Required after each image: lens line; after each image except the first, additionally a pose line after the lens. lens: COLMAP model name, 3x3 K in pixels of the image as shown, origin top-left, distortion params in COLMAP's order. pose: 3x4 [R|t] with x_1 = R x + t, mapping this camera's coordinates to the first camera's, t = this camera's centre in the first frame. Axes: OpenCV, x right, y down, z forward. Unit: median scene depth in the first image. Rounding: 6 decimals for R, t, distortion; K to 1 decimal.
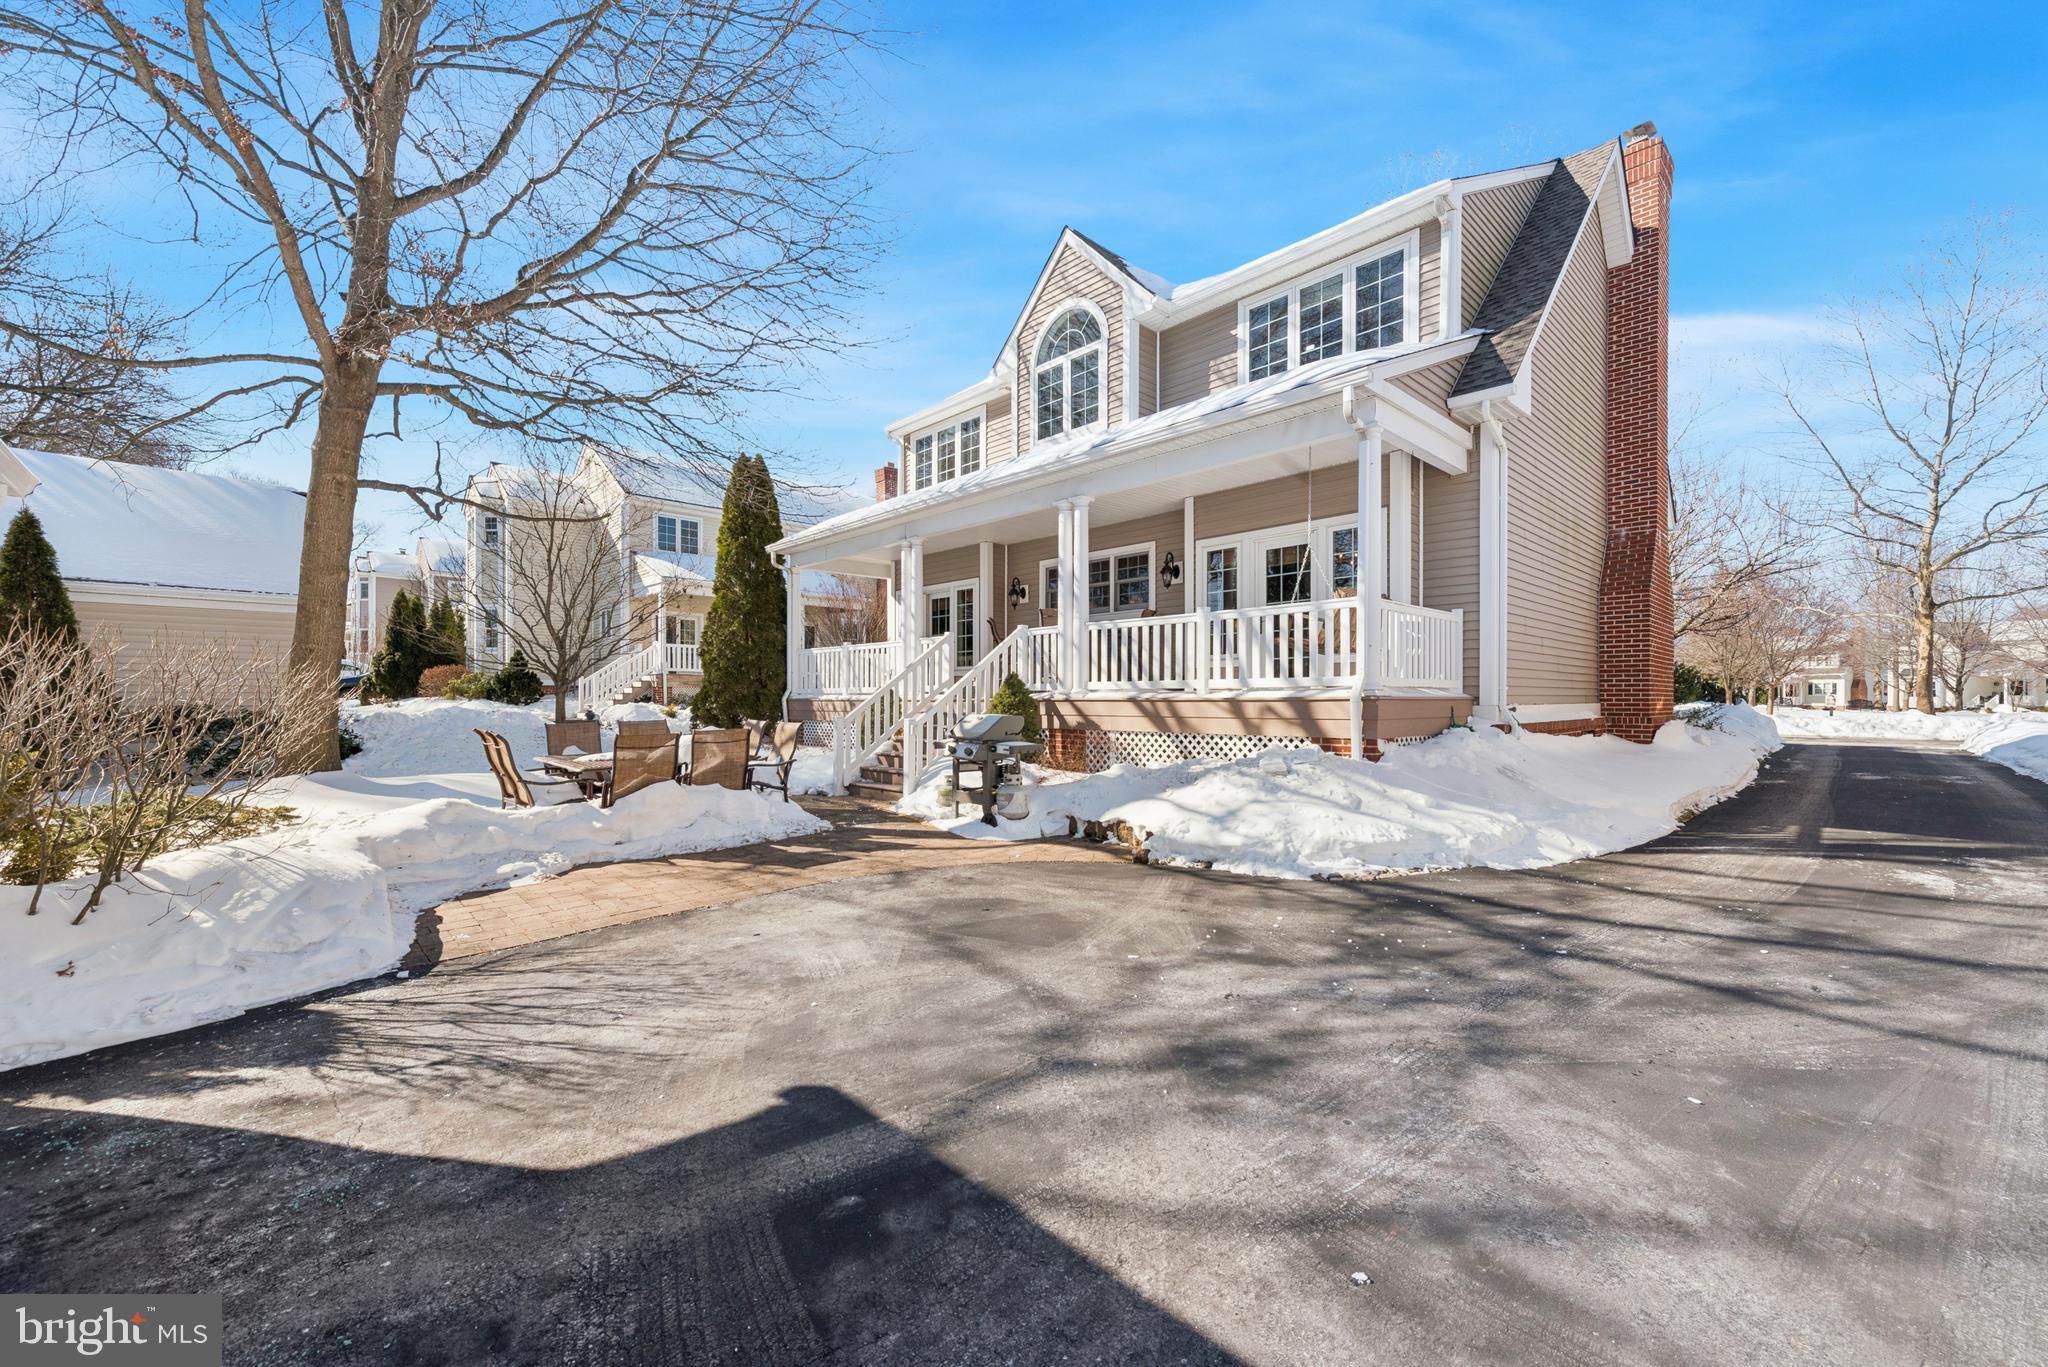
lens RADIAL K [[816.5, 0, 1022.5], [0, 816.5, 705.1], [0, 0, 1]] dist [0.001636, 0.000002]
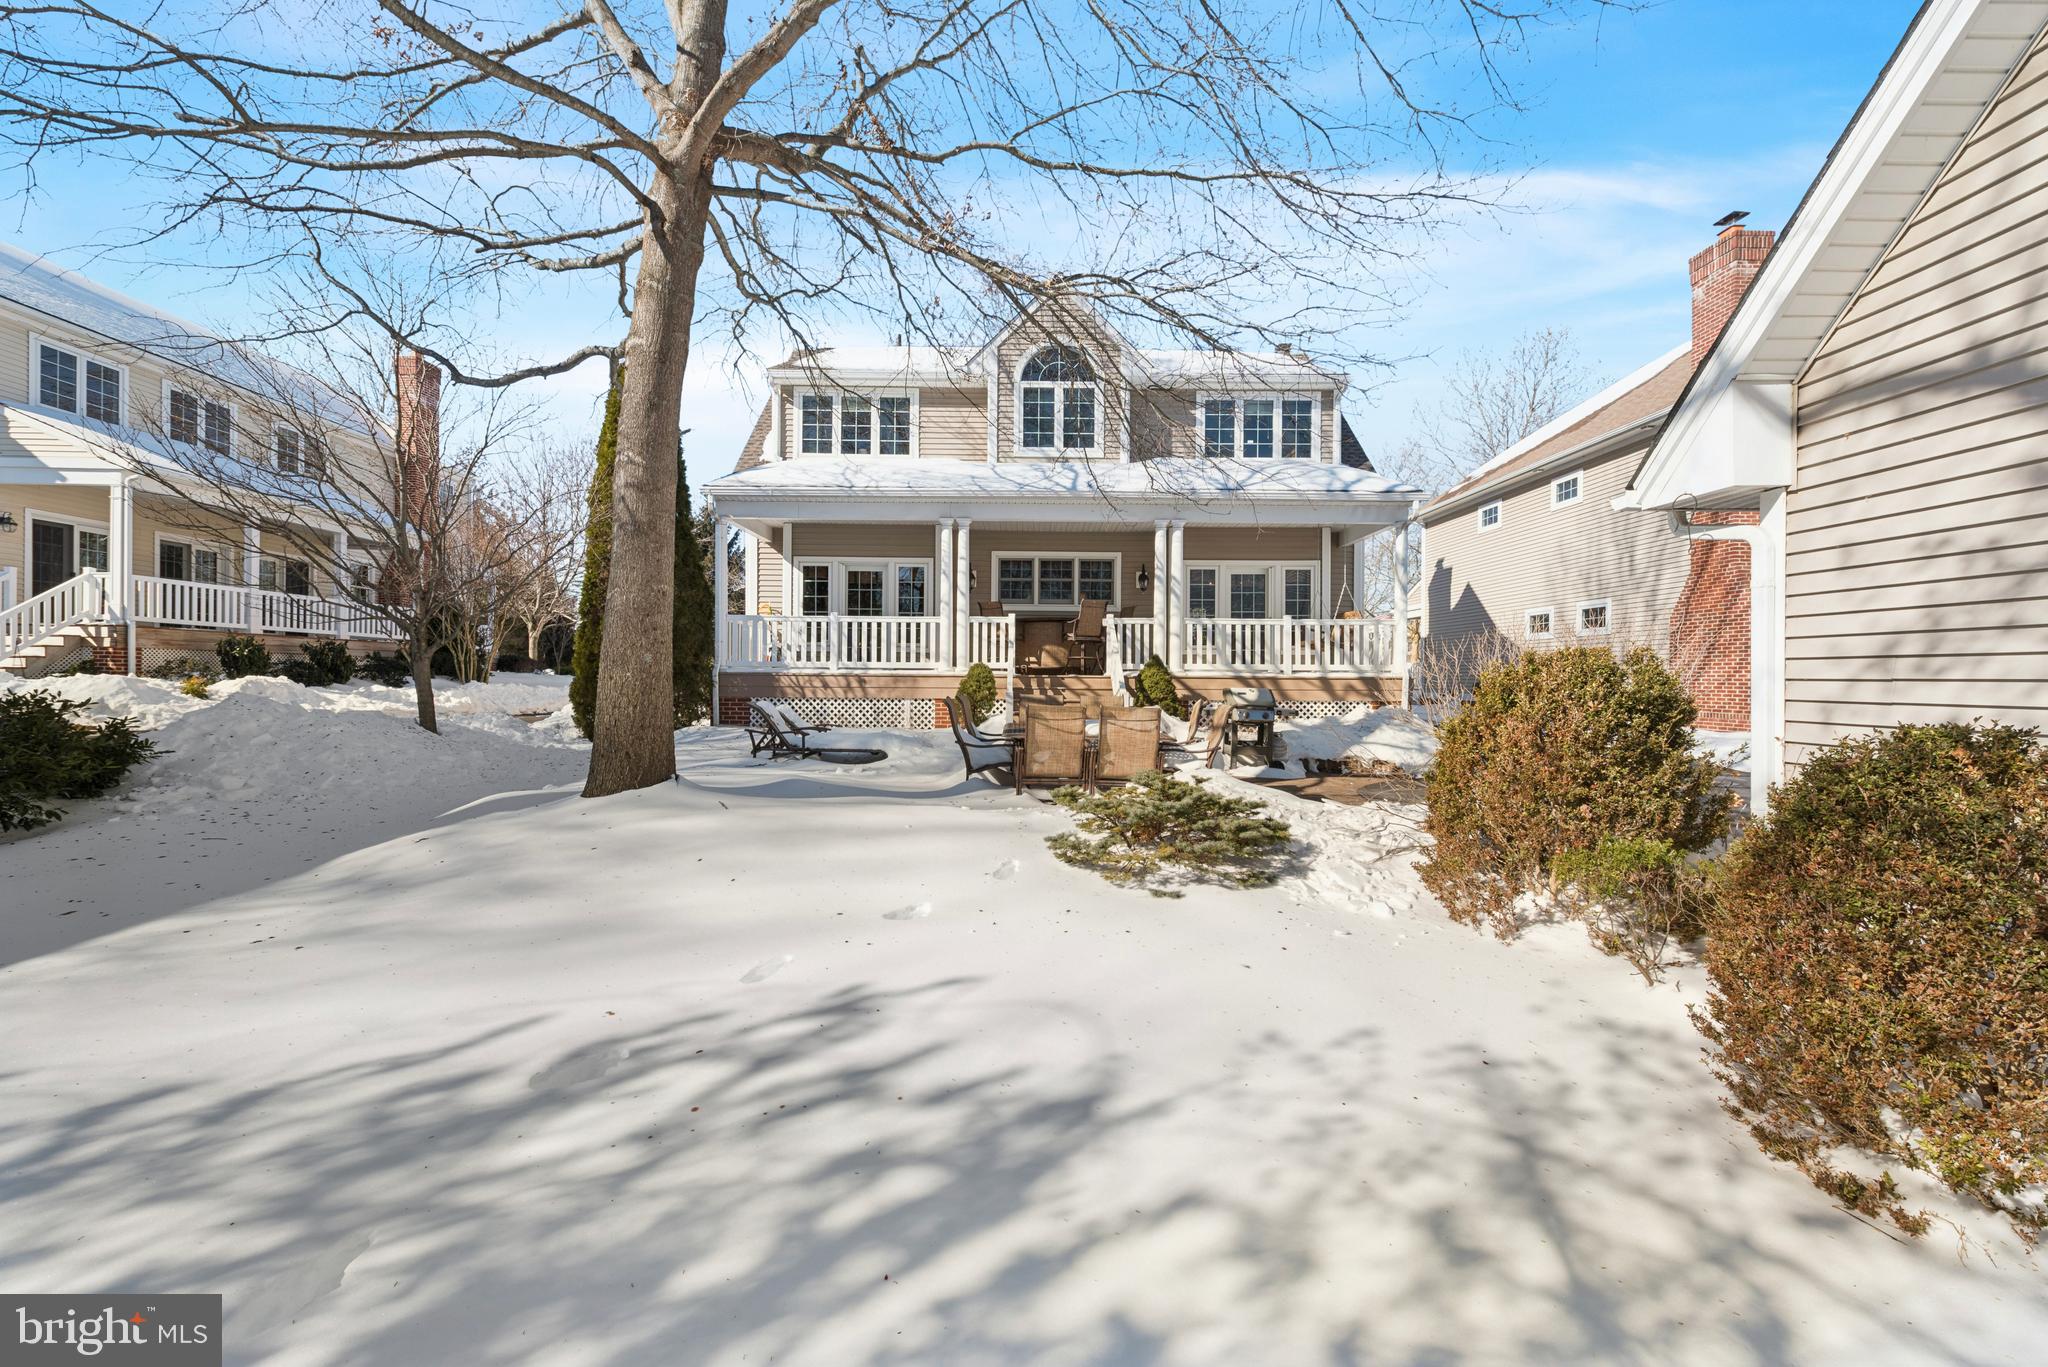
lens RADIAL K [[816.5, 0, 1023.9], [0, 816.5, 672.2], [0, 0, 1]] dist [0.001636, 0.000002]
pose [[0.679851, 0.020144, 0.733074, -0.951058], [-0.003514, 0.999701, -0.024212, 0.015837], [-0.733342, 0.013885, 0.679718, 0.286785]]
